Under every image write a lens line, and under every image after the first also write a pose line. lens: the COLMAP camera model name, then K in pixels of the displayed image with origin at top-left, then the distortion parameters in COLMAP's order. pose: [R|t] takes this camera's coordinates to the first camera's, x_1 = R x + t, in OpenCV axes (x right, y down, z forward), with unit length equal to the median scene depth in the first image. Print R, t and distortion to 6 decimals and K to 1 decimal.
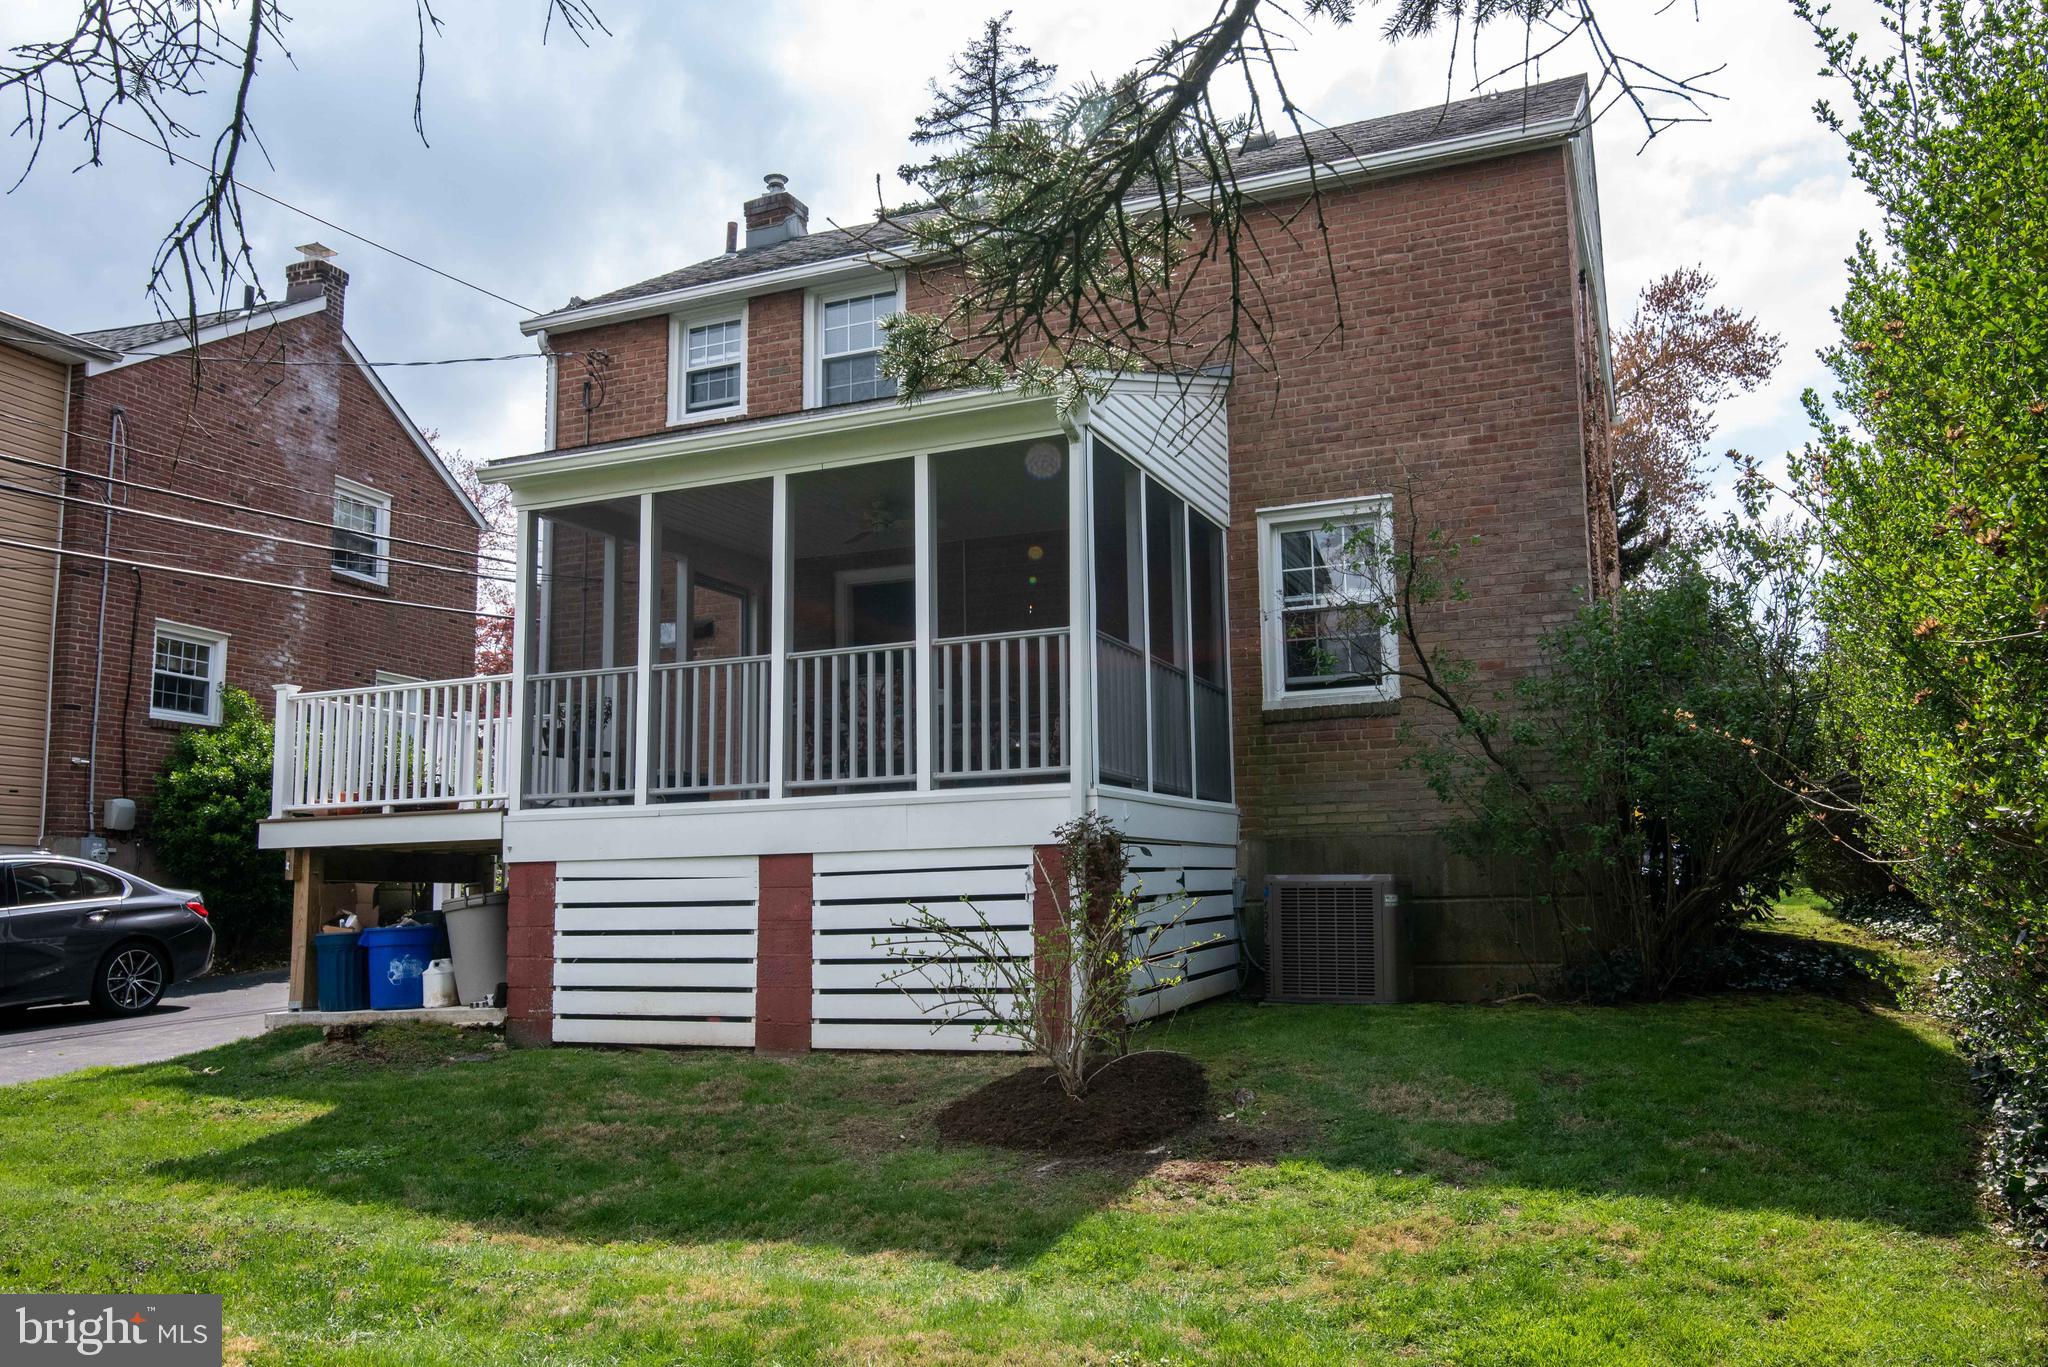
lens RADIAL K [[1556.6, 0, 1024.0], [0, 1556.6, 683.5], [0, 0, 1]] dist [0.003076, 0.000386]
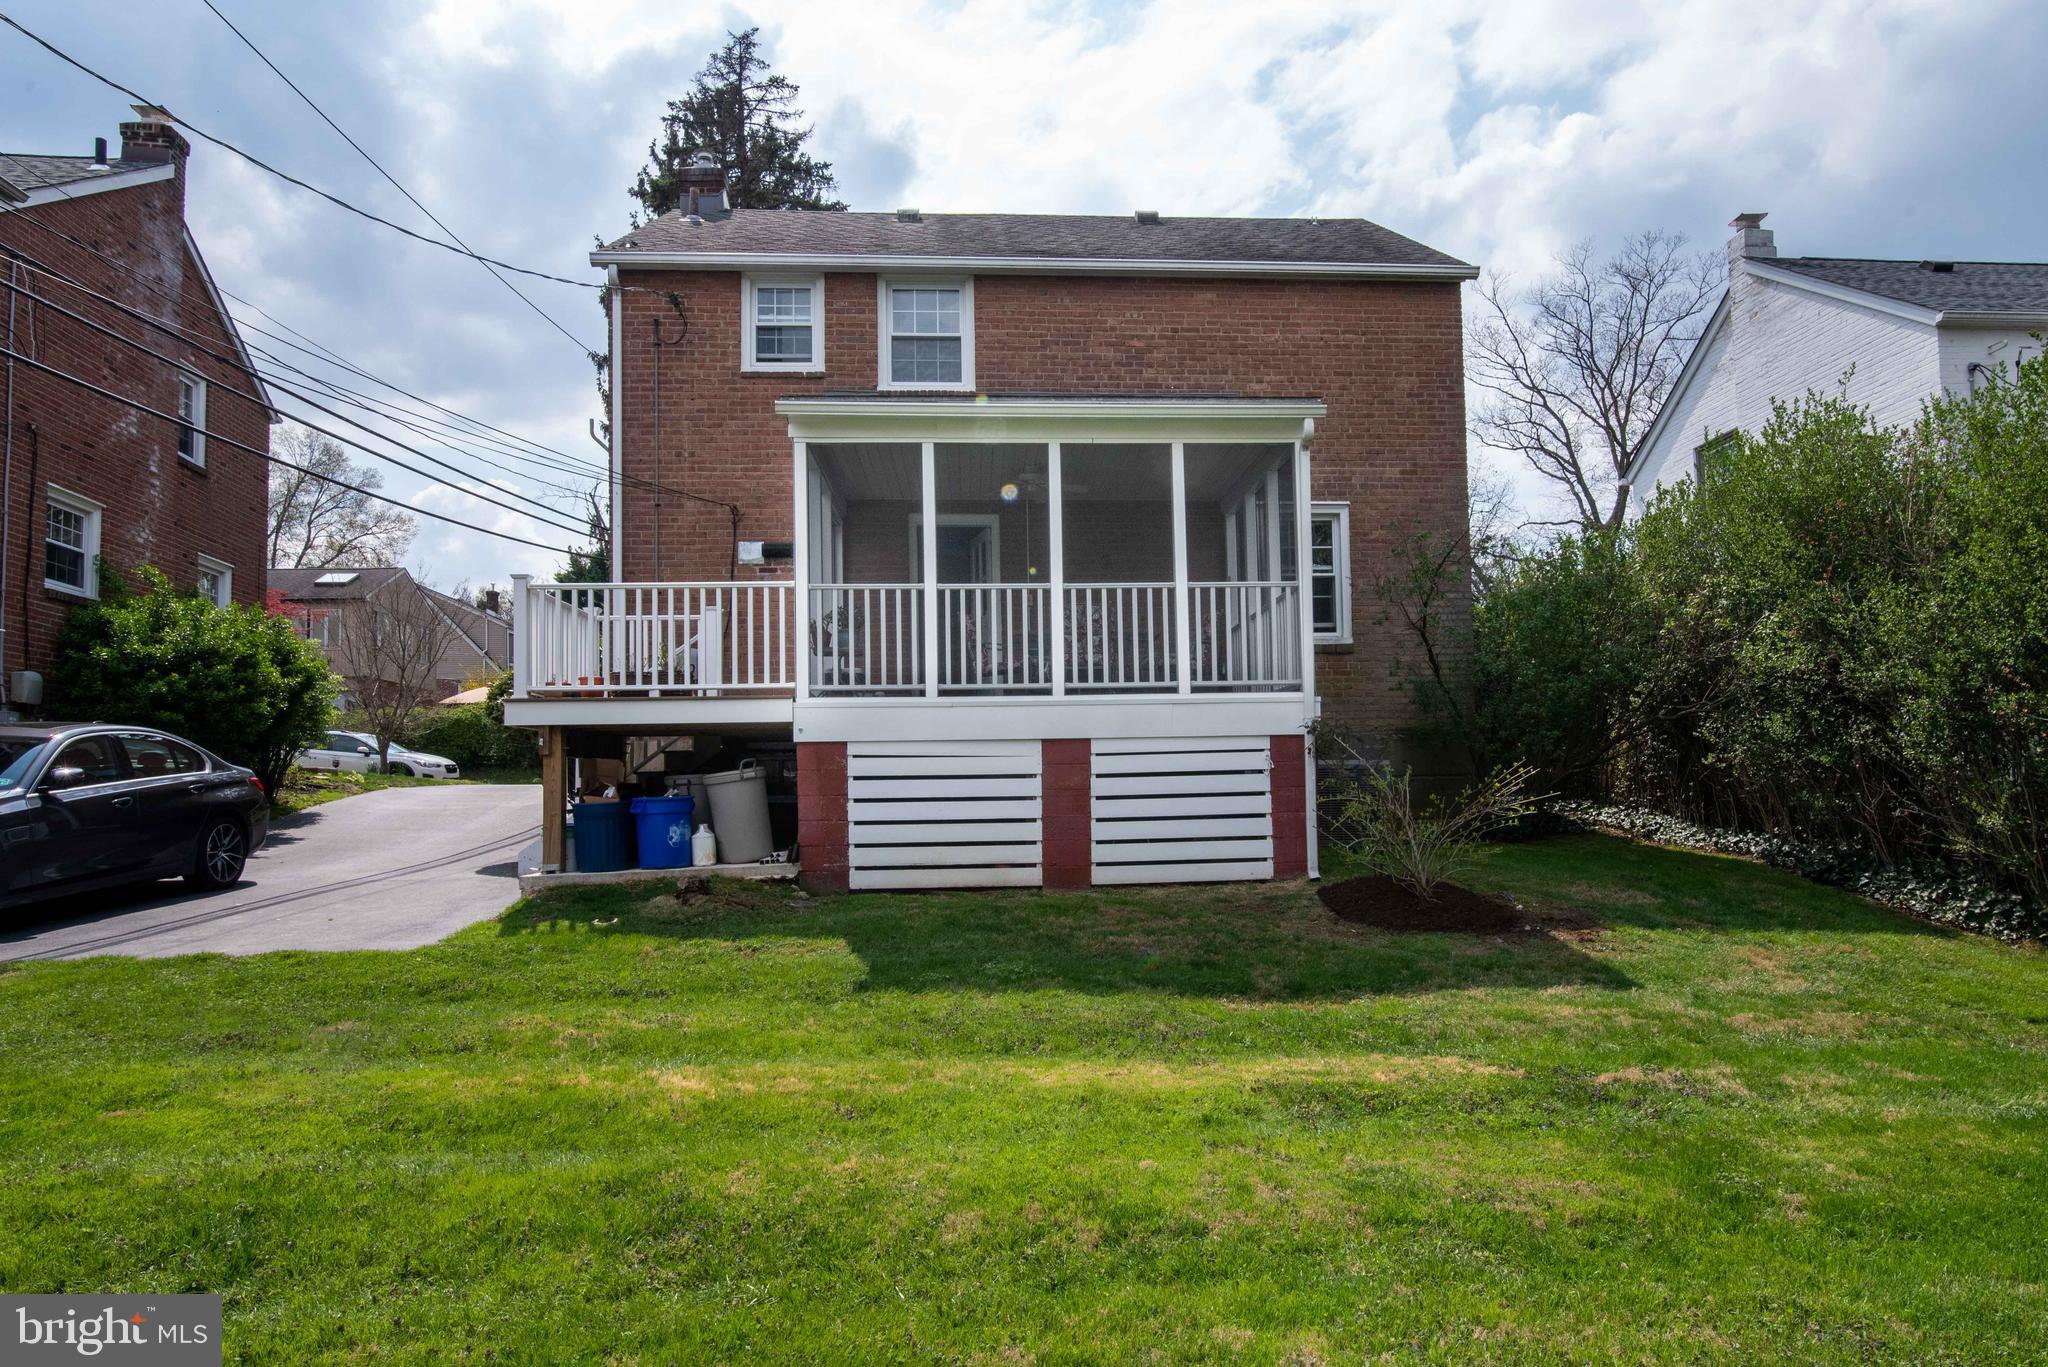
lens RADIAL K [[1233.7, 0, 1132.9], [0, 1233.7, 698.8], [0, 0, 1]] dist [-0.008204, -0.000047]
pose [[0.892400, 0.032789, 0.450053, -0.499565], [-0.061815, 0.996837, 0.049947, 0.018663], [-0.446992, -0.072393, 0.891604, 0.050201]]
